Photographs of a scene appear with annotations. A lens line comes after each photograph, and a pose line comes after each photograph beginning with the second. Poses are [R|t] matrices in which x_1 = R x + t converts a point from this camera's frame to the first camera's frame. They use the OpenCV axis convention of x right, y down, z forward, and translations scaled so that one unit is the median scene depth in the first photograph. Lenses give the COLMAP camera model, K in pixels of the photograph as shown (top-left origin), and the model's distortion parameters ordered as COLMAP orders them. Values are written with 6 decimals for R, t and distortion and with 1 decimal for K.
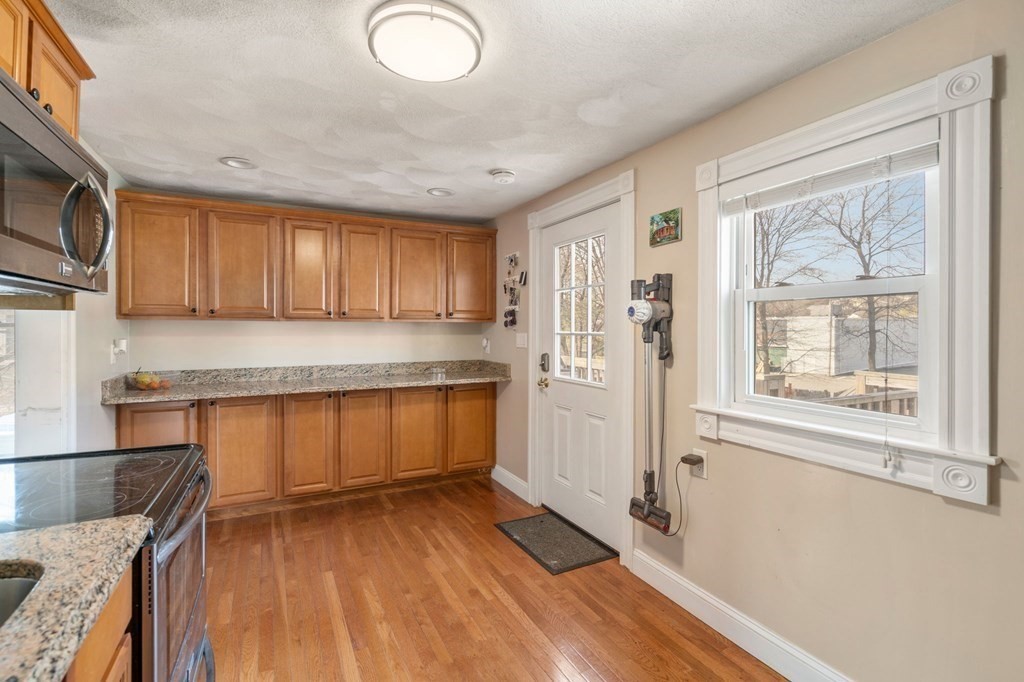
lens RADIAL K [[472.3, 0, 505.4], [0, 472.3, 329.6], [0, 0, 1]] dist [-0.003205, -0.000432]
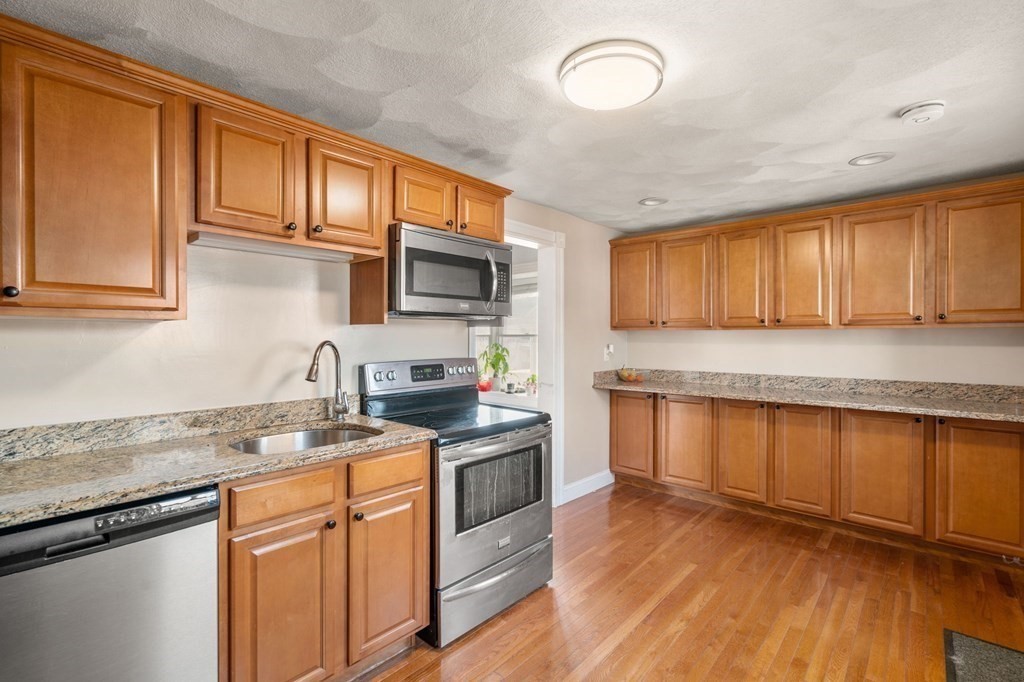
lens RADIAL K [[467.0, 0, 512.0], [0, 467.0, 341.0], [0, 0, 1]] dist [-0.002059, -0.000325]
pose [[0.360343, 0.008088, -0.932785, 0.356779], [-0.001763, 0.999967, 0.007989, -0.000354], [0.932818, -0.001234, 0.360345, 0.182156]]
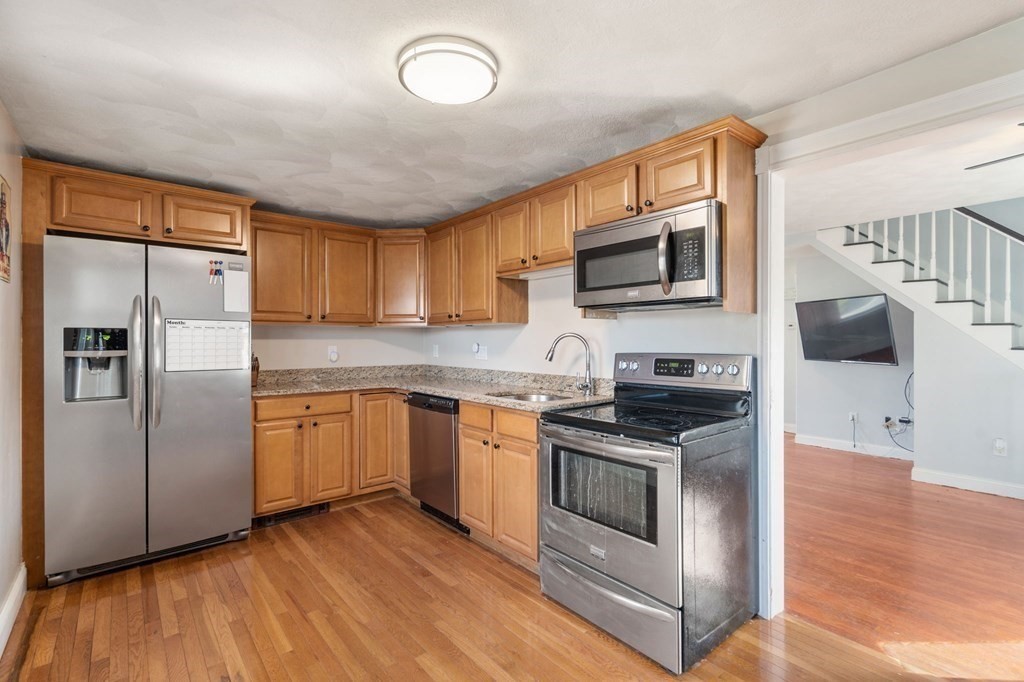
lens RADIAL K [[467.0, 0, 512.0], [0, 467.0, 341.0], [0, 0, 1]] dist [-0.002059, -0.000325]
pose [[-0.973486, 0.001103, -0.228742, -0.022017], [0.000257, 0.999993, 0.003729, 0.016185], [0.228745, 0.003571, -0.973480, 0.976607]]
